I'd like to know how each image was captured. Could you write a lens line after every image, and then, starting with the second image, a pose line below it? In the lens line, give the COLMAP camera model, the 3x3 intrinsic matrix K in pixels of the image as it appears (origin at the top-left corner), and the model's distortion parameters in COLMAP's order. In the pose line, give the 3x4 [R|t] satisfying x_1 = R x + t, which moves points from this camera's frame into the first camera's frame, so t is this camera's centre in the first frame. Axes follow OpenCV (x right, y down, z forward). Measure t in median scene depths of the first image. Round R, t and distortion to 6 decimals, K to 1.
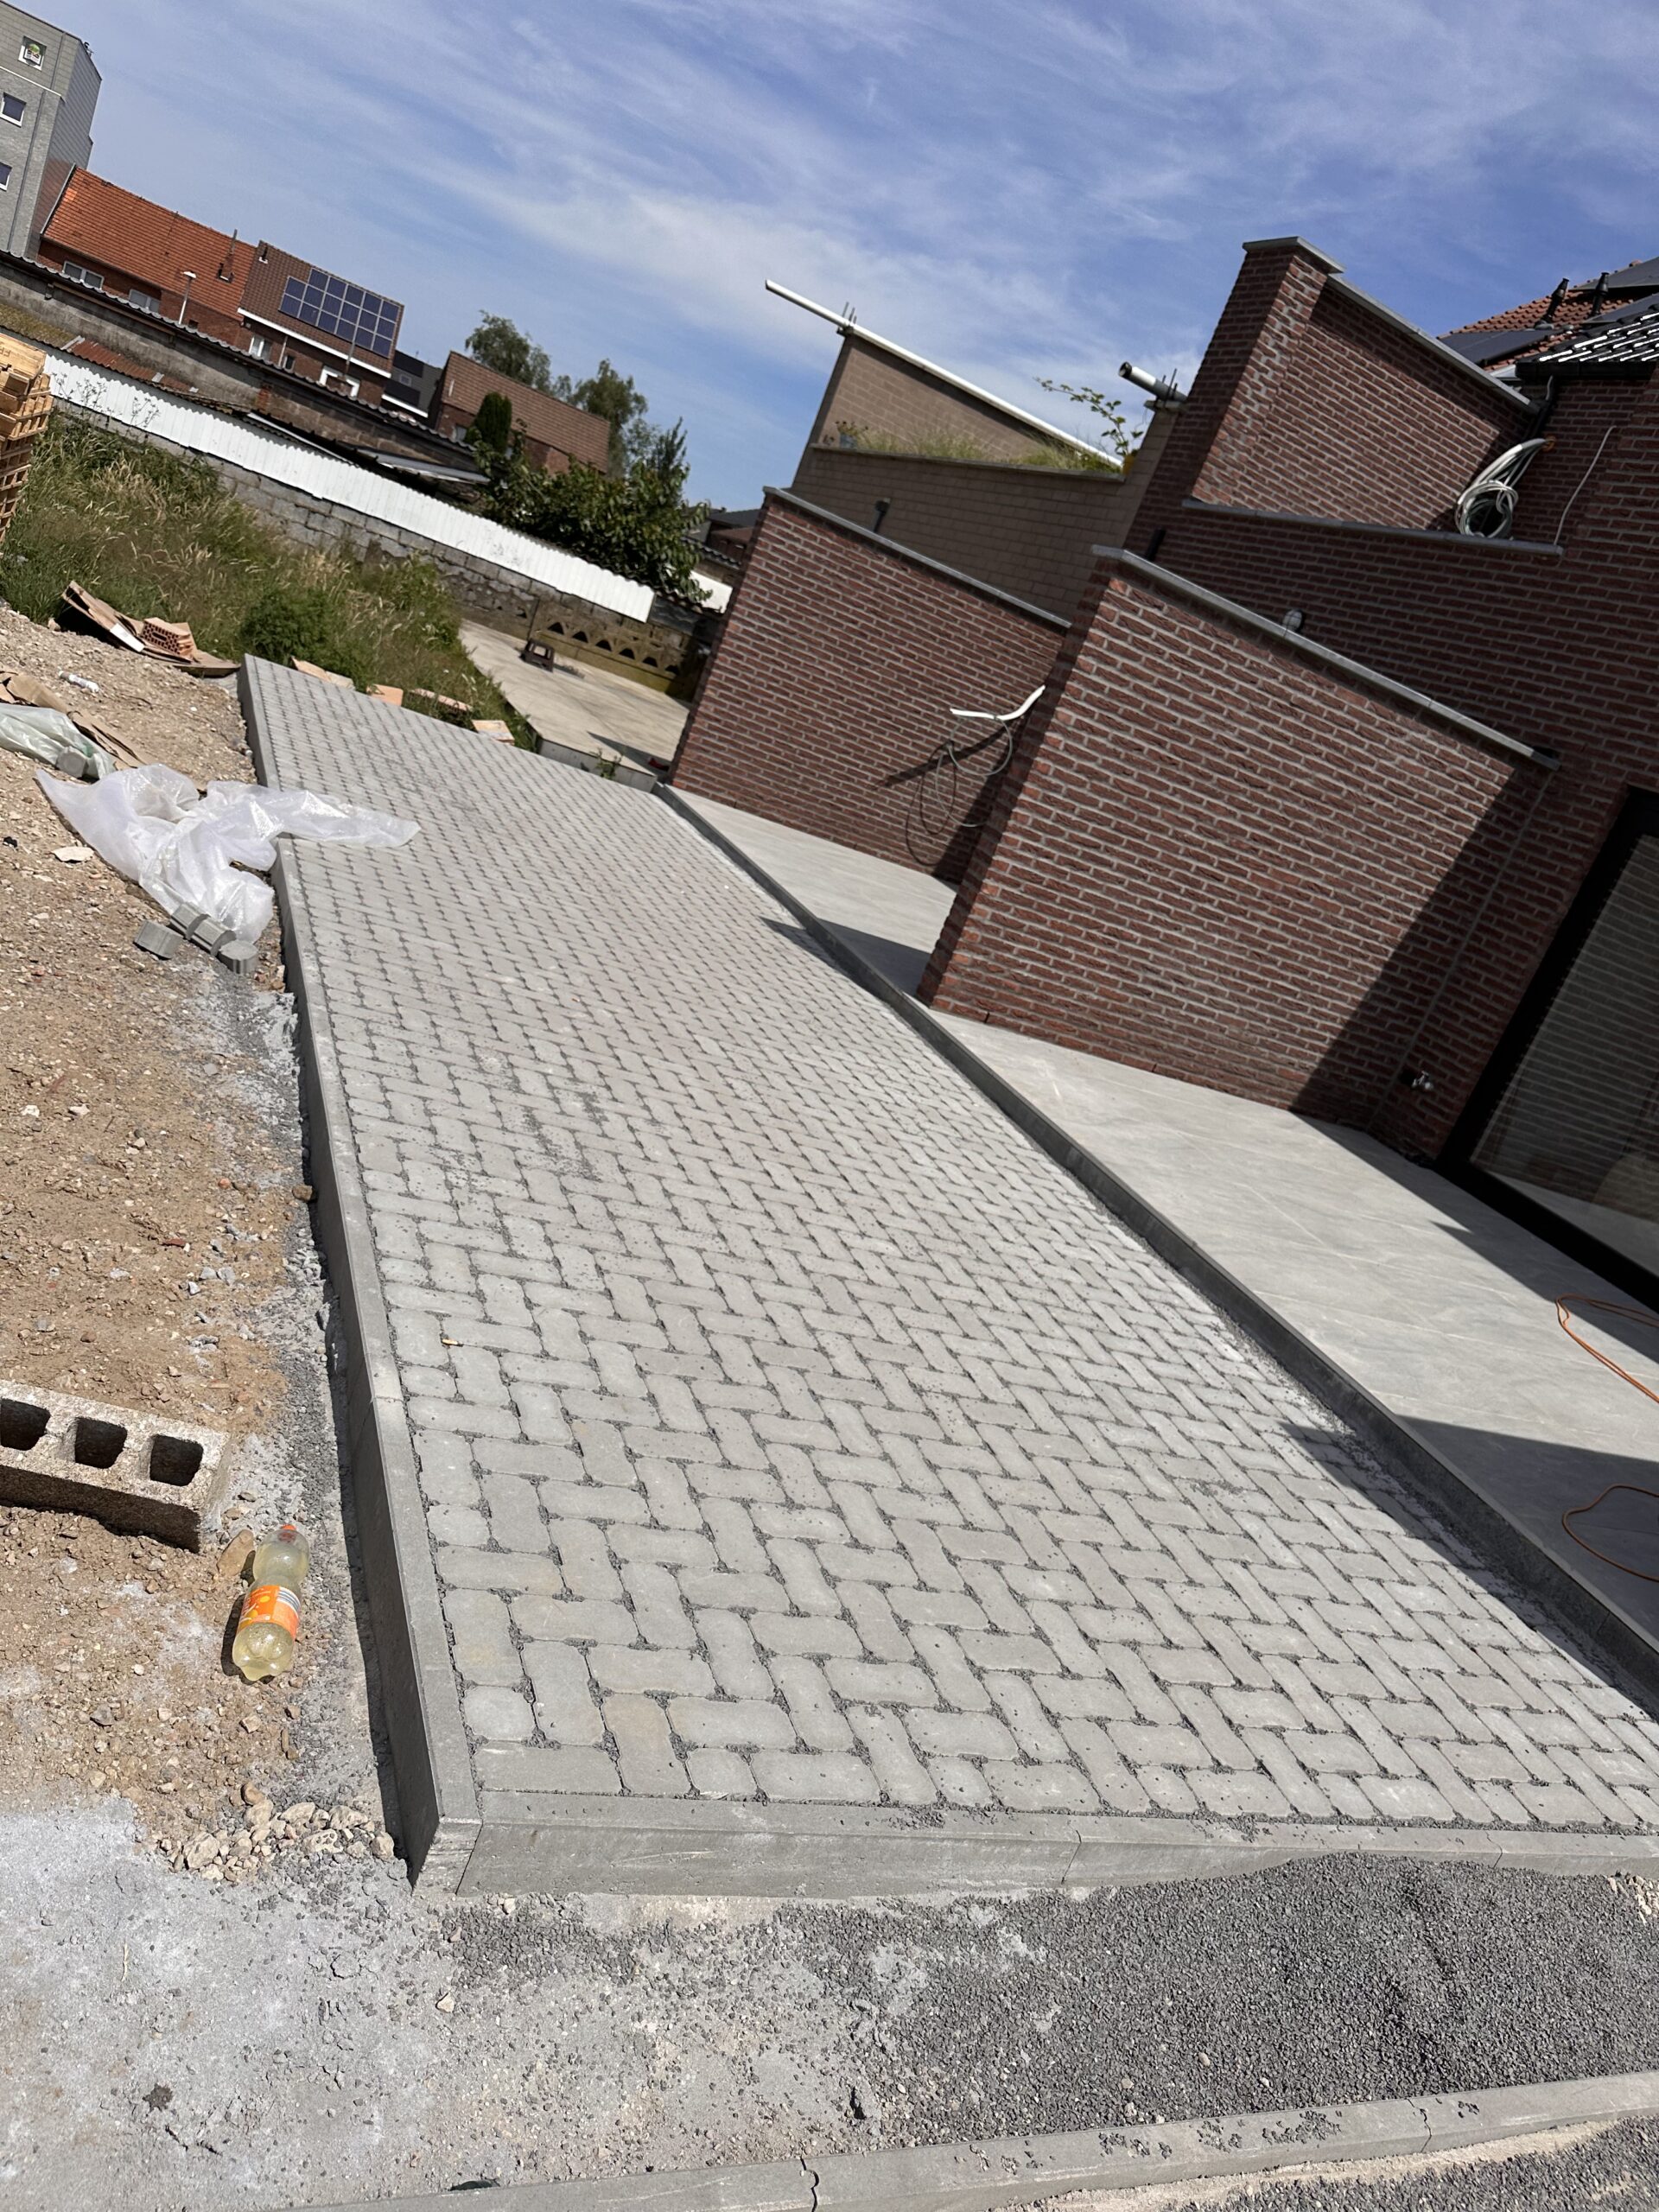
lens RADIAL K [[1511.3, 0, 838.0], [0, 1511.3, 1077.0], [0, 0, 1]] dist [0.097366, -0.139172]
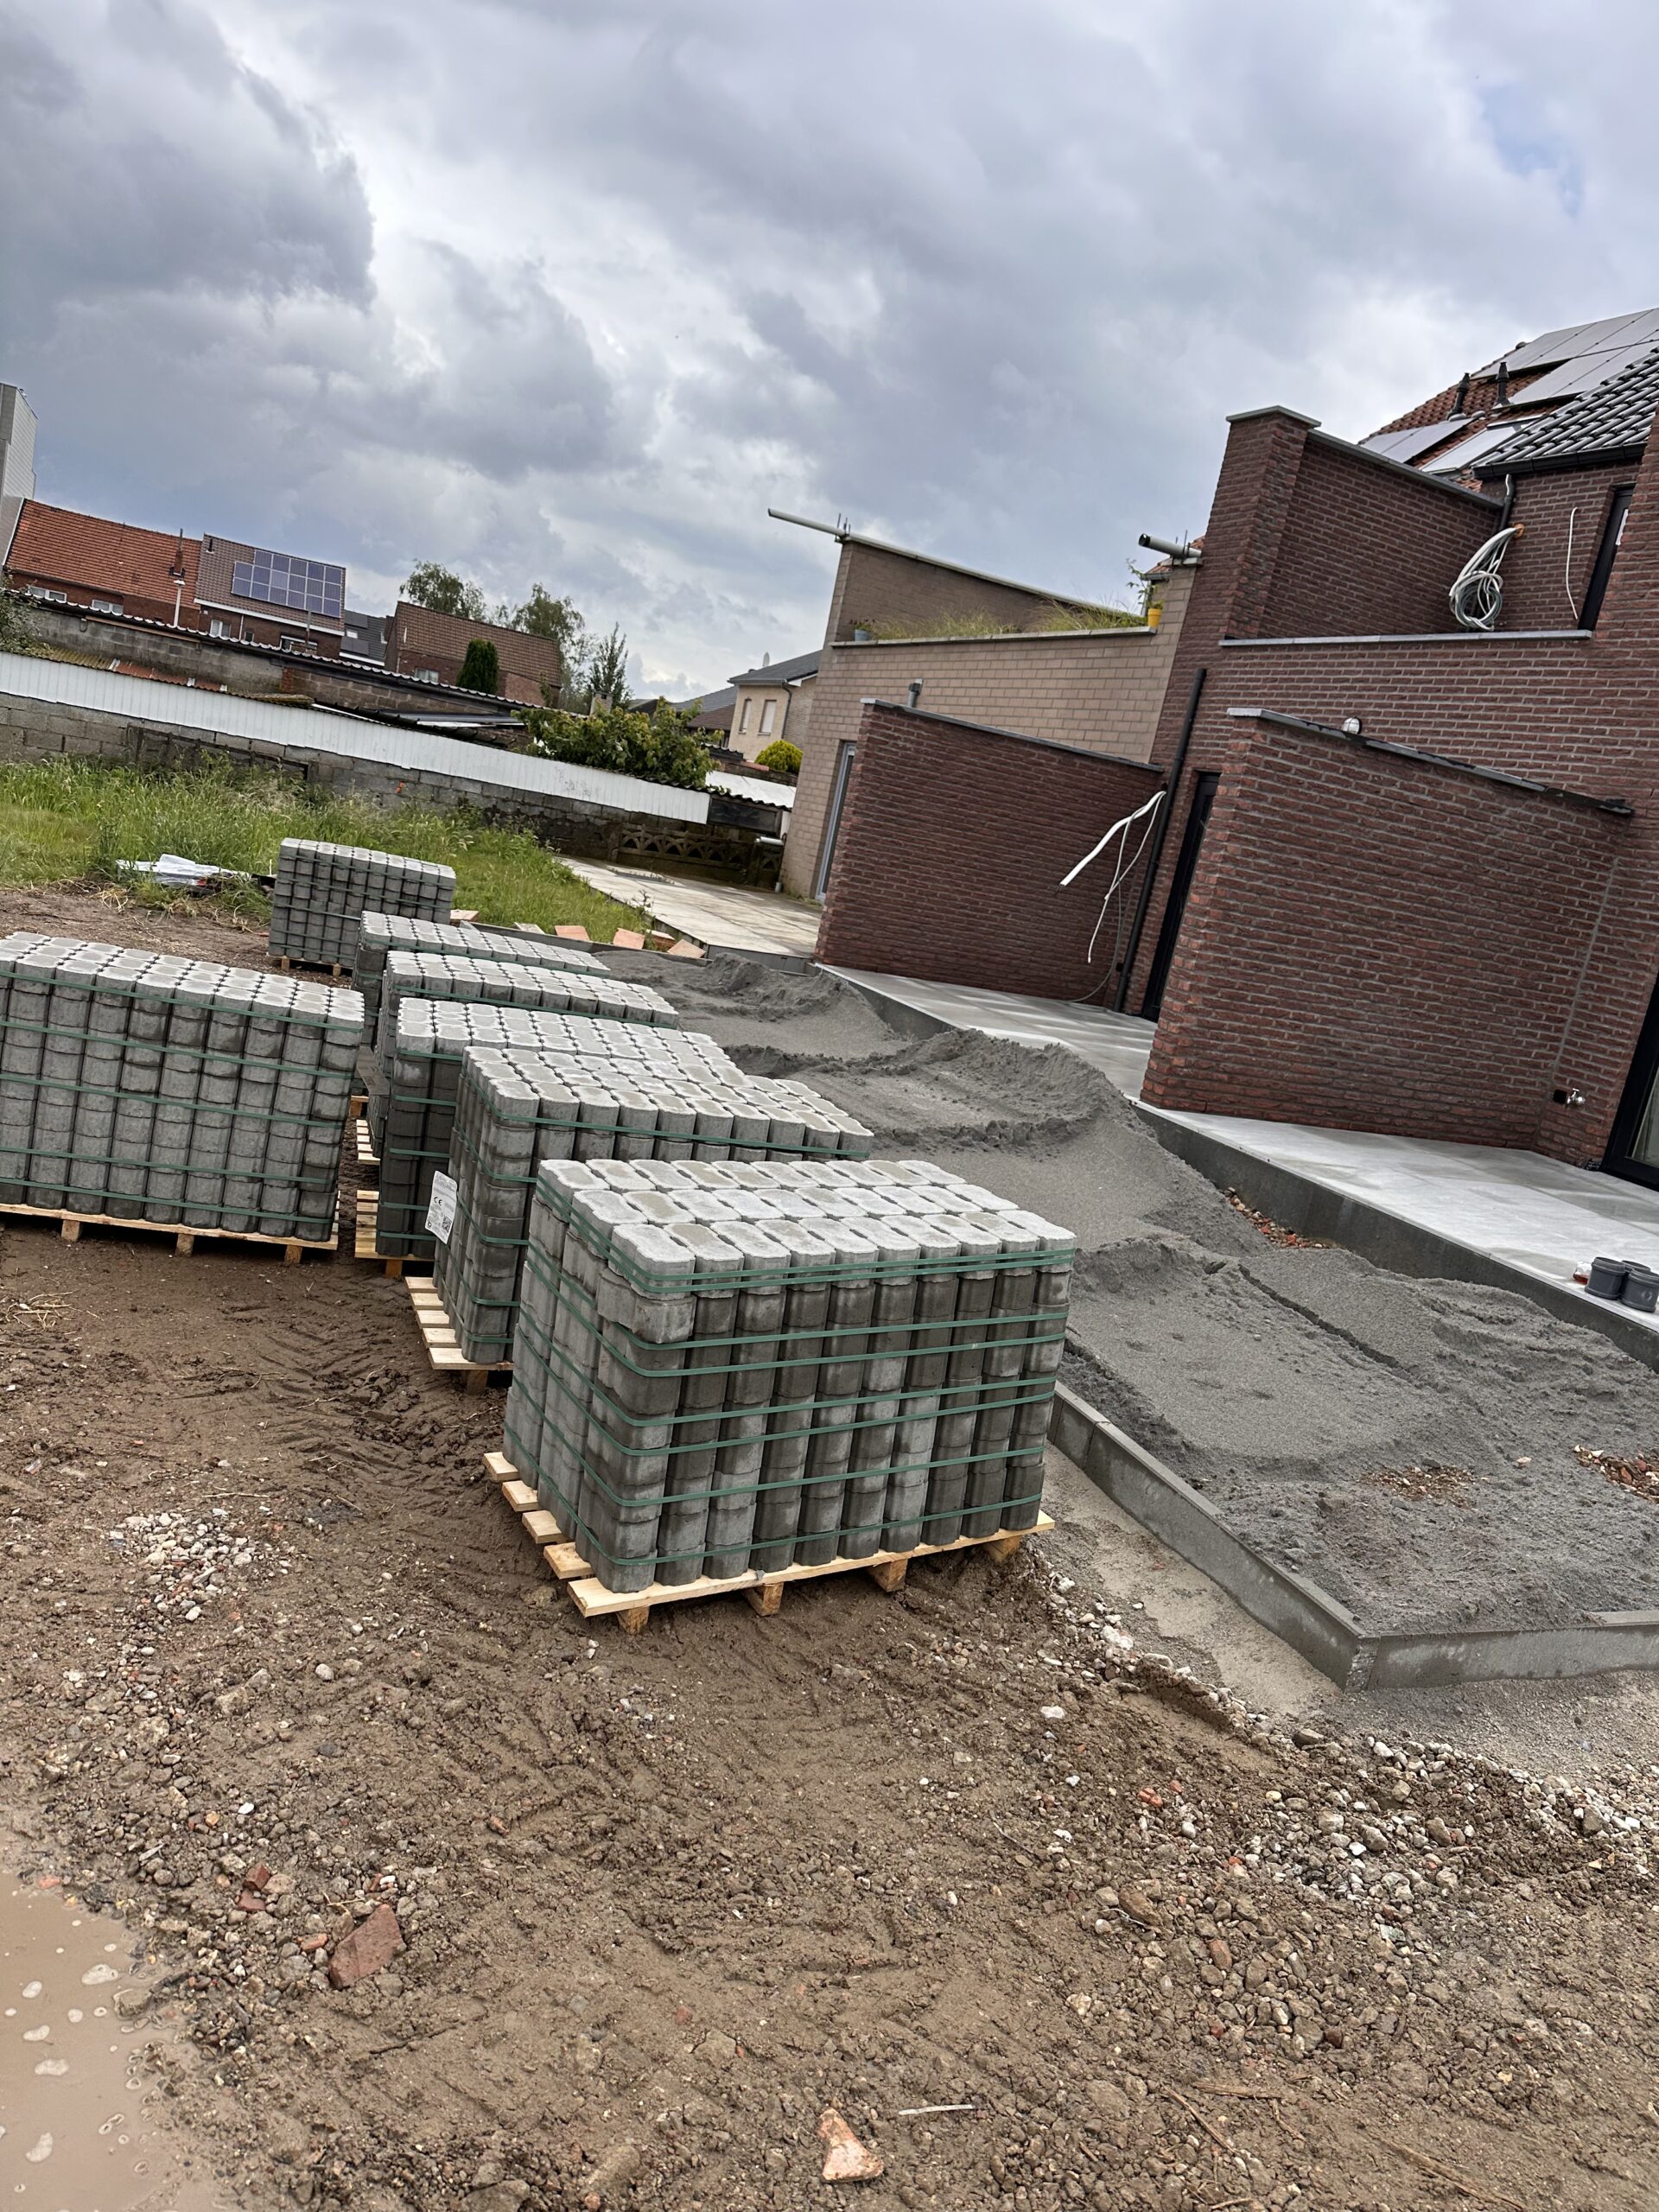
lens RADIAL K [[1524.6, 0, 829.5], [0, 1524.6, 1106.0], [0, 0, 1]] dist [0.100305, -0.142071]
pose [[0.983760, -0.179367, 0.006624, -0.182353], [0.179349, 0.980868, -0.075707, -0.003155], [0.007082, 0.075665, 0.997108, -0.169197]]
